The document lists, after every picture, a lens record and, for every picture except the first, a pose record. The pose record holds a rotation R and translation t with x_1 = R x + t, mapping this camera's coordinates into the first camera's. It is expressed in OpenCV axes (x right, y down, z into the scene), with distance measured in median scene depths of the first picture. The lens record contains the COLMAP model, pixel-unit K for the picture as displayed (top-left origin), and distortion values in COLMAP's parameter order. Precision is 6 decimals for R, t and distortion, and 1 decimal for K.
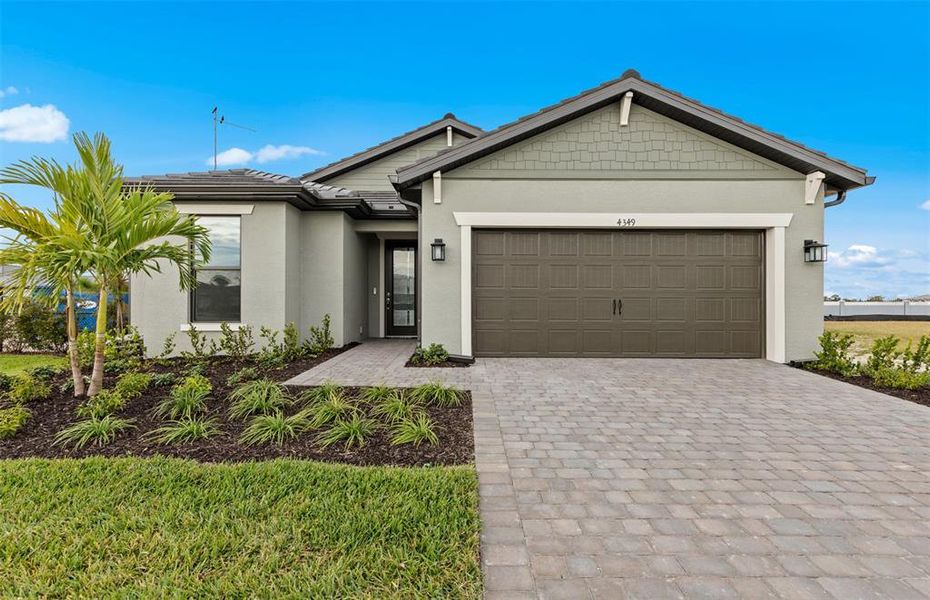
lens RADIAL K [[436.5, 0, 465.0], [0, 436.5, 300.0], [0, 0, 1]] dist [0.000332, -0.000038]
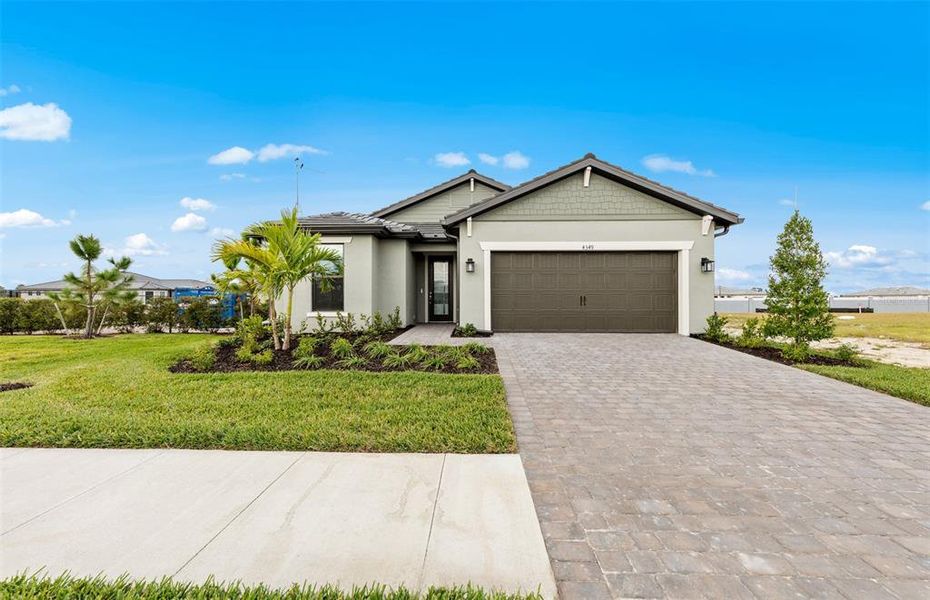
lens RADIAL K [[364.8, 0, 466.0], [0, 364.8, 298.1], [0, 0, 1]] dist [0.002940, 0.000112]
pose [[0.999714, -0.003628, -0.023649, -0.044476], [0.003664, 0.999992, 0.001495, 0.003679], [0.023643, -0.001581, 0.999719, -0.342077]]
